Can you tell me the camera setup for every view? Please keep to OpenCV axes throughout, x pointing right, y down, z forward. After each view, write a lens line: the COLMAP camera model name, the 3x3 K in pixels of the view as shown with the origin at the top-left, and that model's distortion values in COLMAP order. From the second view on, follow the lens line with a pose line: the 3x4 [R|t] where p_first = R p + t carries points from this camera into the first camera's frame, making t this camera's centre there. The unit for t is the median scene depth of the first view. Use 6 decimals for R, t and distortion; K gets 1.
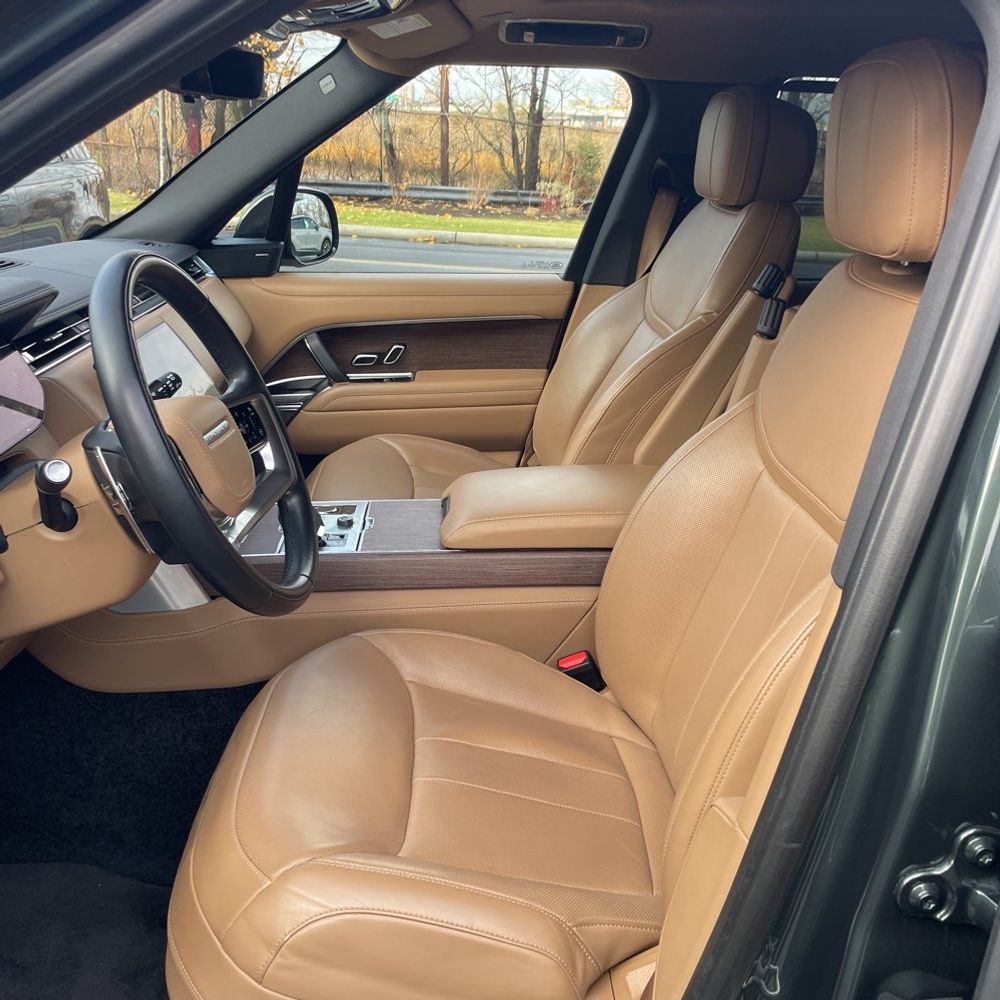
lens RADIAL K [[1001.9, 0, 500.0], [0, 1001.9, 500.0], [0, 0, 1]] dist [0.077918, -0.106262]
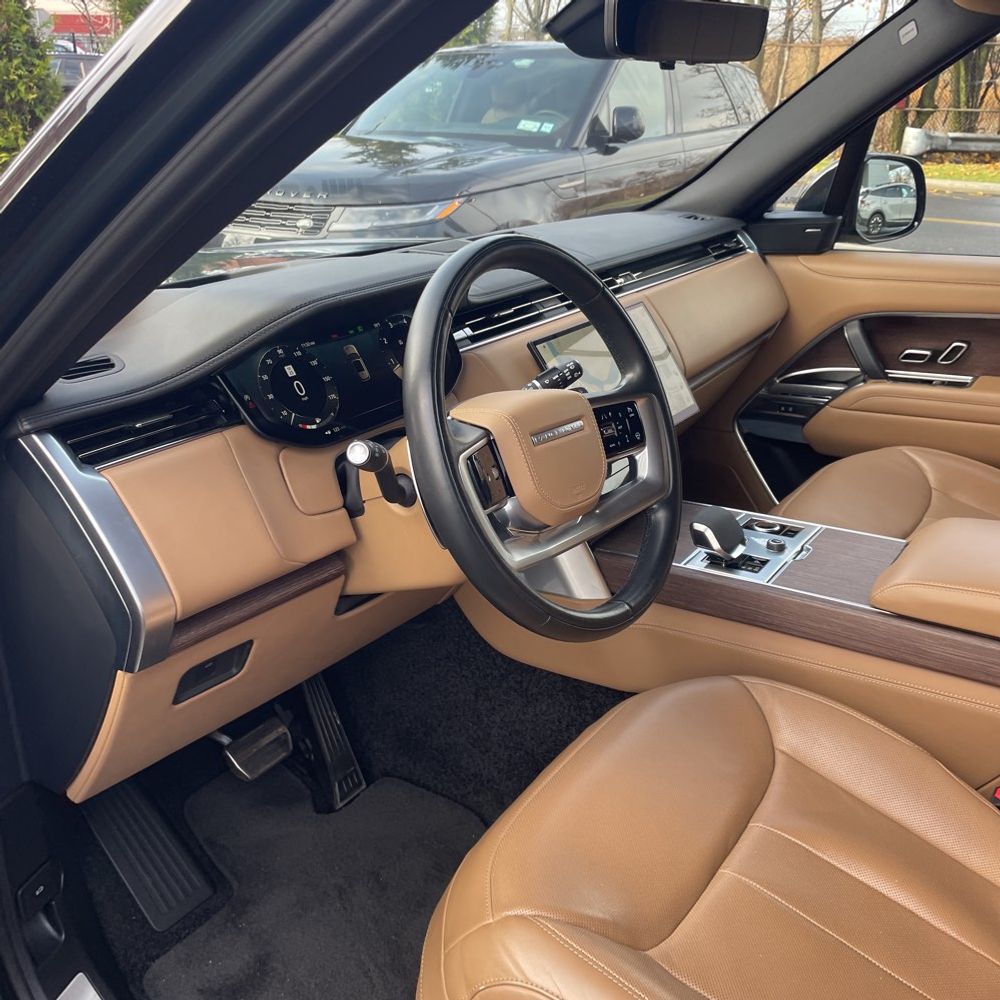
lens RADIAL K [[1001.9, 0, 500.0], [0, 1001.9, 500.0], [0, 0, 1]] dist [0.077918, -0.106262]
pose [[0.794598, 0.187674, -0.577401, 0.114889], [-0.167171, 0.981894, 0.089093, -0.041181], [0.583667, 0.025732, 0.811585, 0.111487]]
